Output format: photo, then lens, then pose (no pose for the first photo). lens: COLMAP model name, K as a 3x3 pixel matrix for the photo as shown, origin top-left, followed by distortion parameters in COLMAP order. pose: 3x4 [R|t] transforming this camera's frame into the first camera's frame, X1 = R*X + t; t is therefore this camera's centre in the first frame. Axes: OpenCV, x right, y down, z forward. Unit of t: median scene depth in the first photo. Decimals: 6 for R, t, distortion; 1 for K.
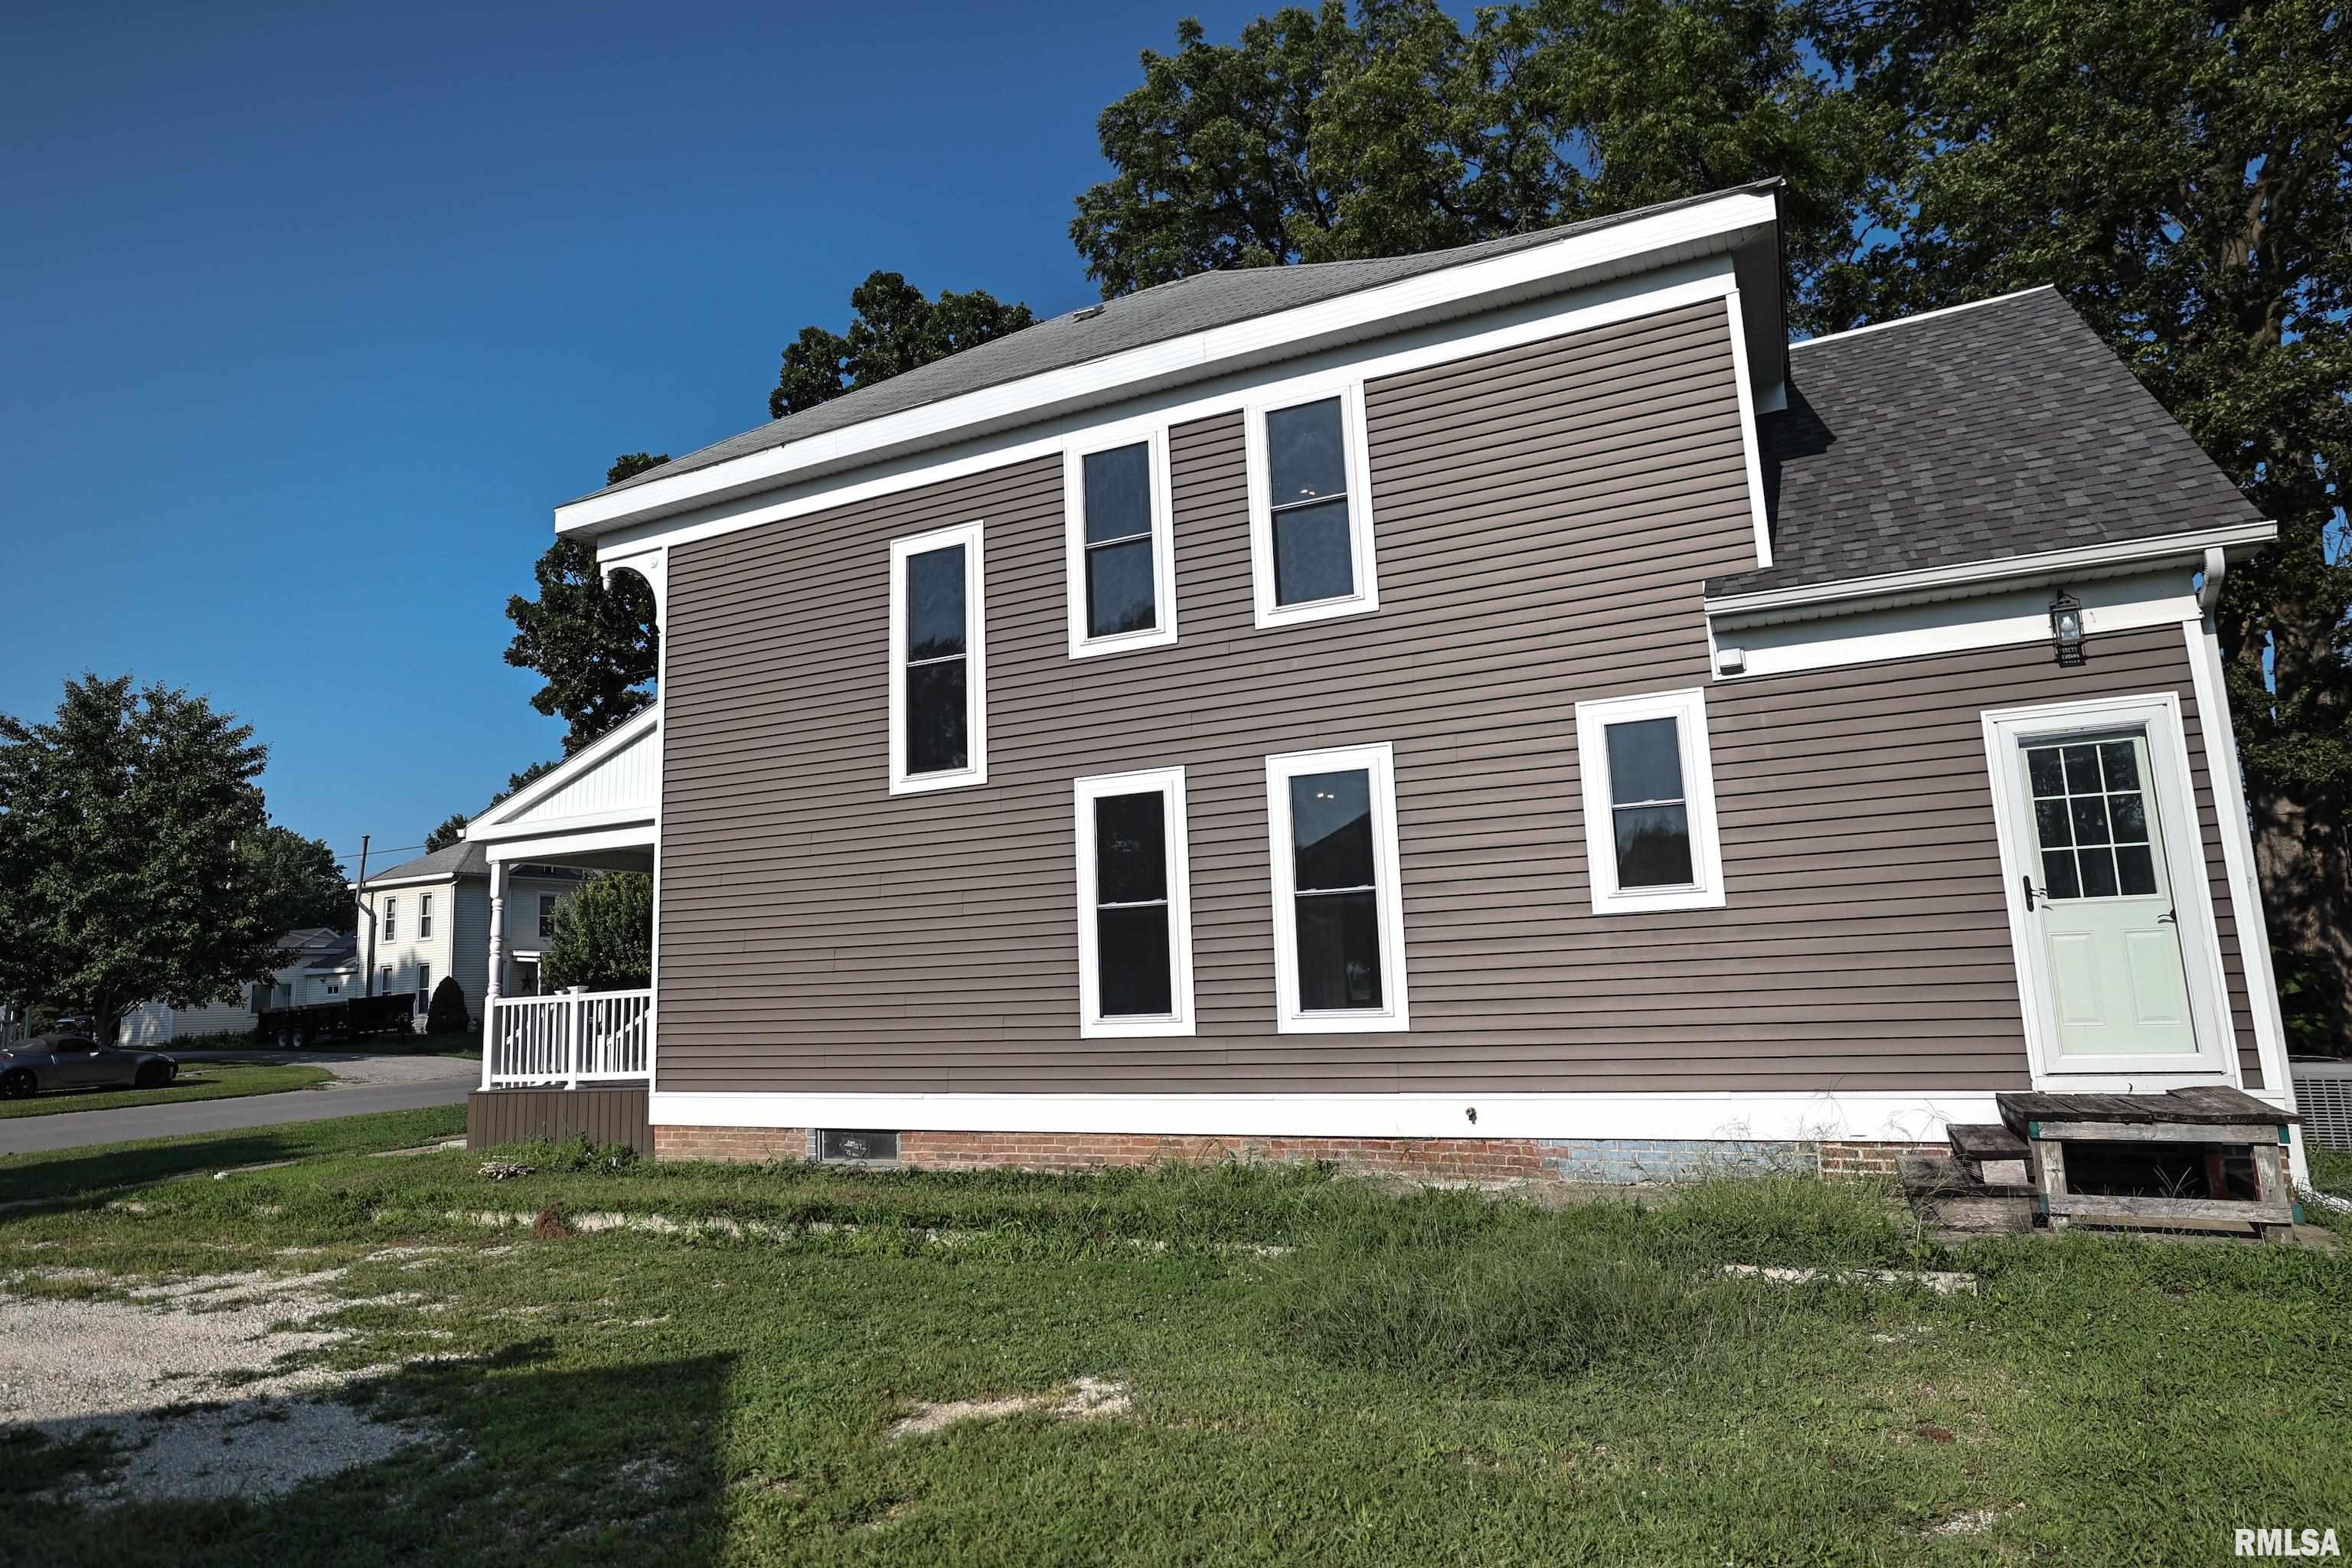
lens RADIAL K [[1377.0, 0, 1174.8], [0, 1377.0, 750.9], [0, 0, 1]] dist [-0.031631, 0.000654]
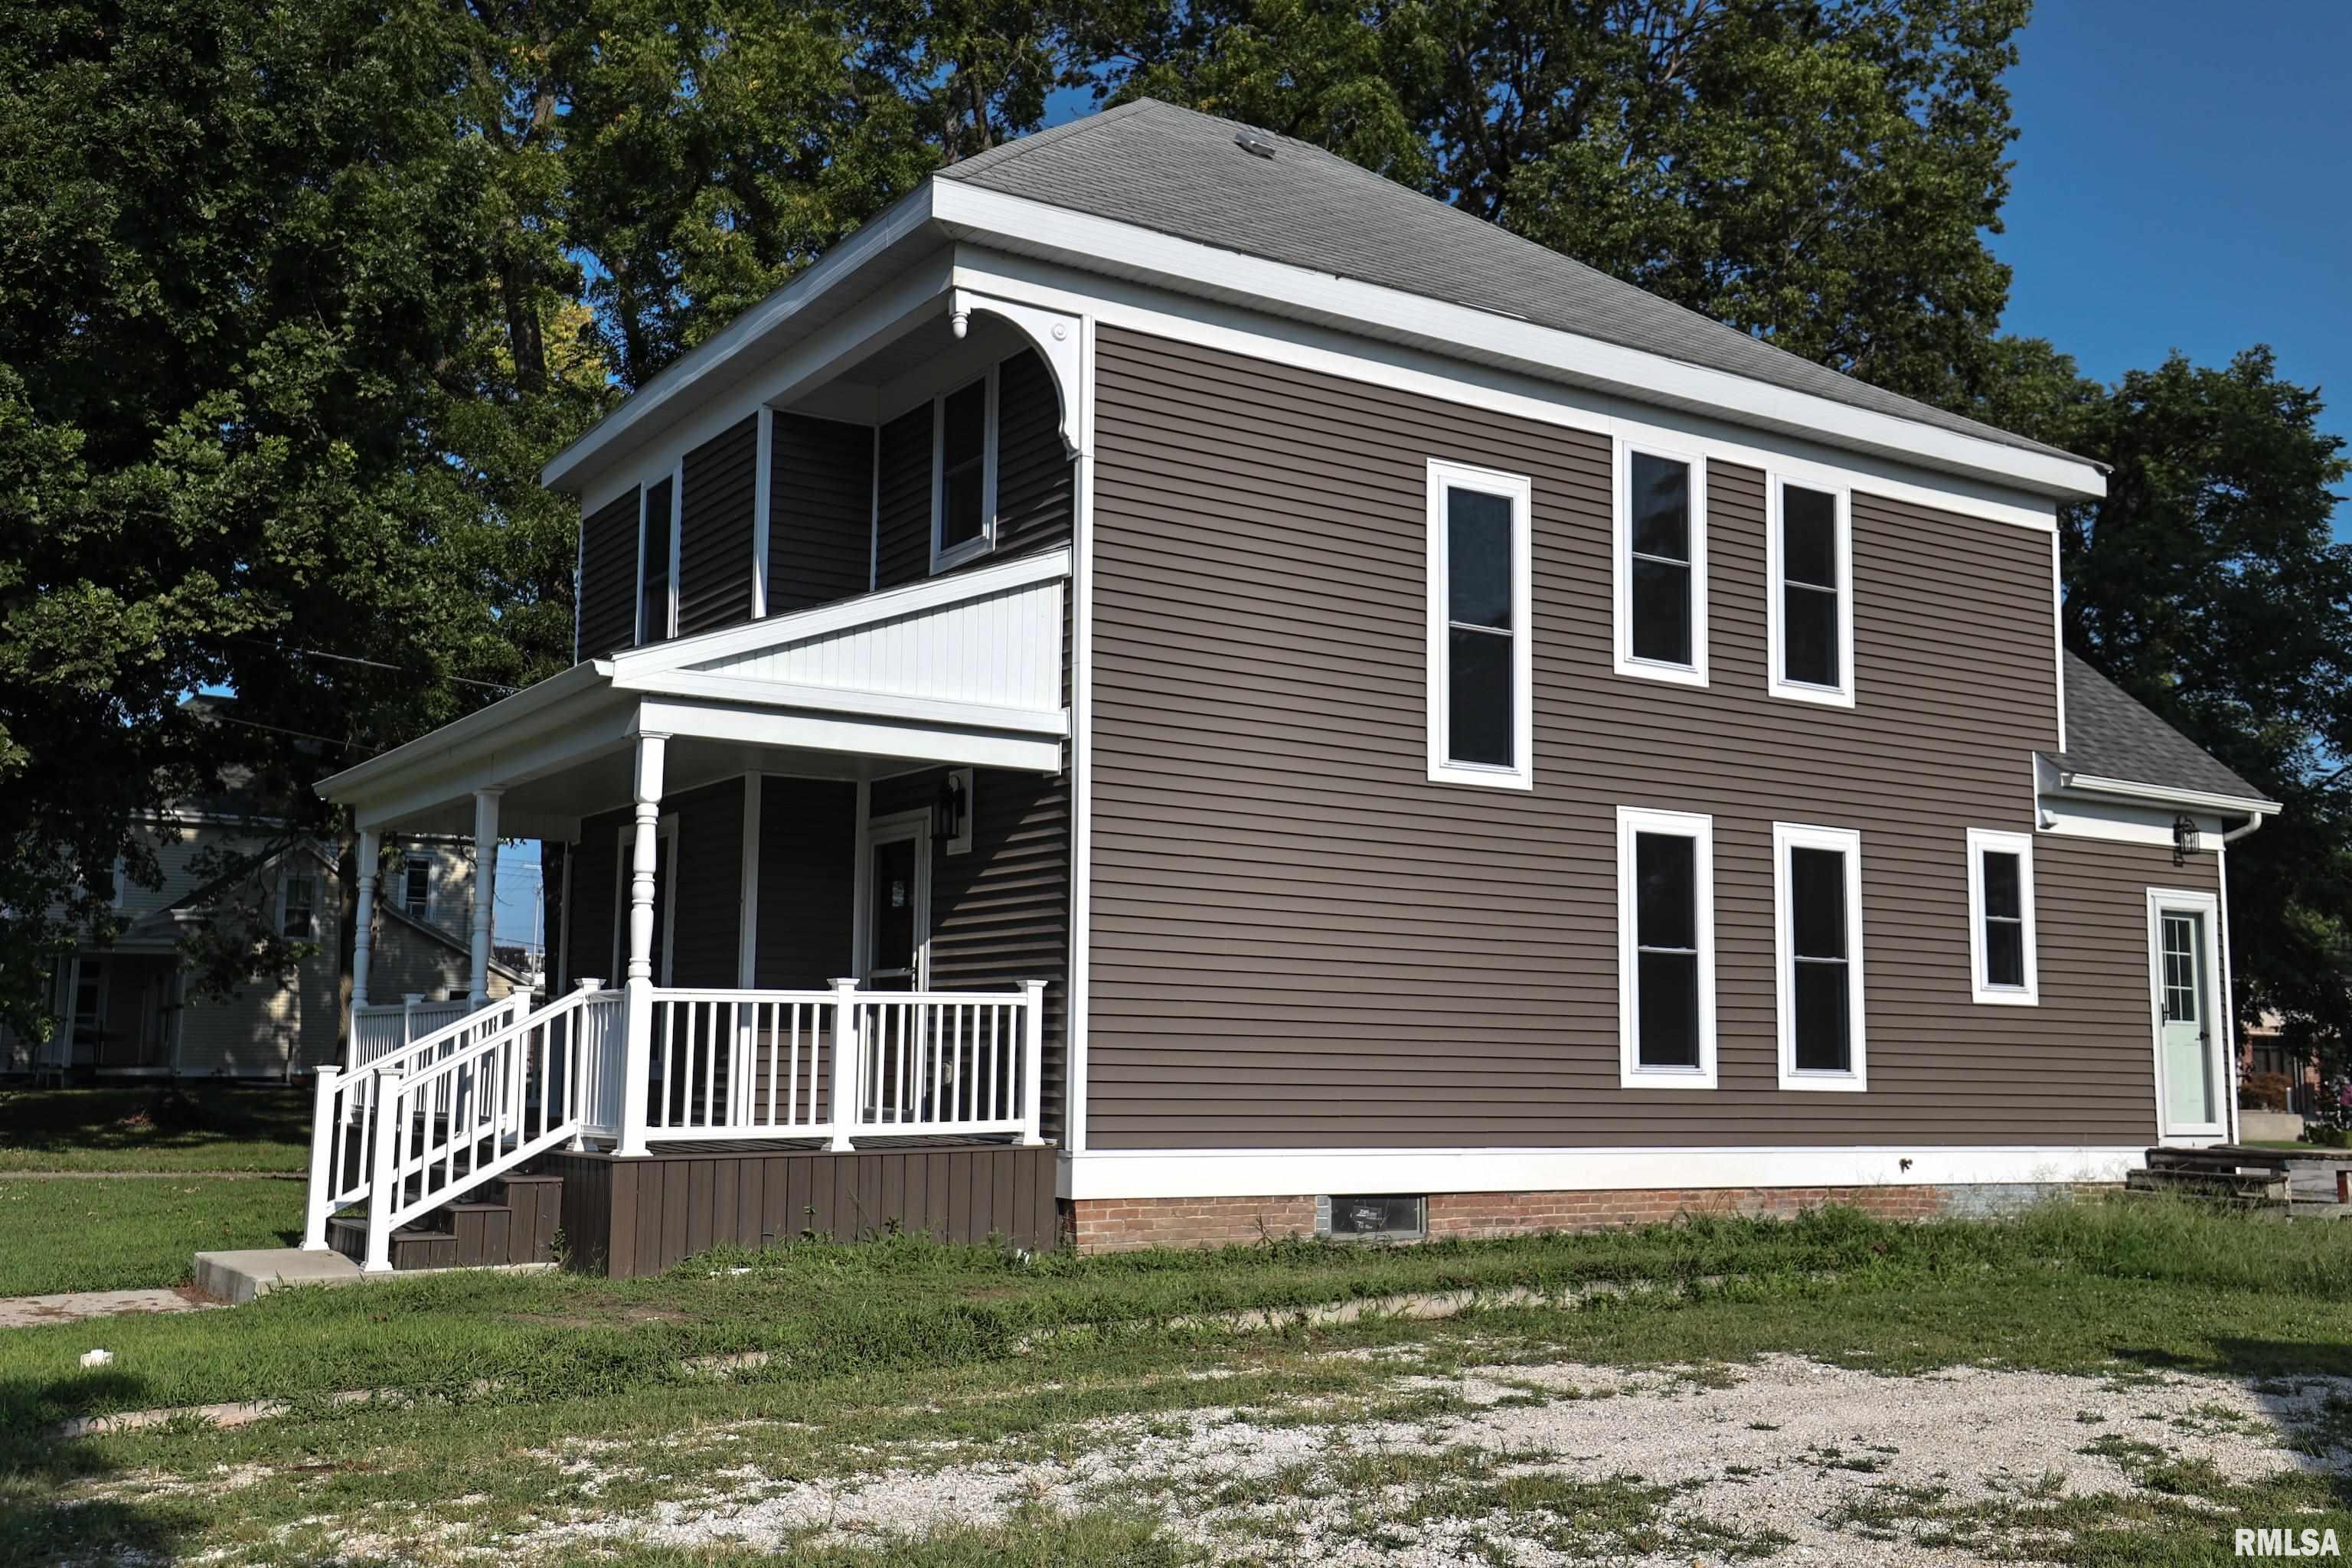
lens RADIAL K [[2260.0, 0, 1176.0], [0, 2260.0, 784.0], [0, 0, 1]] dist [0.048856, 0.004678]
pose [[0.499267, 0.154979, 0.852475, -1.549916], [-0.177784, 0.981263, -0.074271, 0.174884], [-0.848013, -0.114475, 0.517465, 0.488644]]
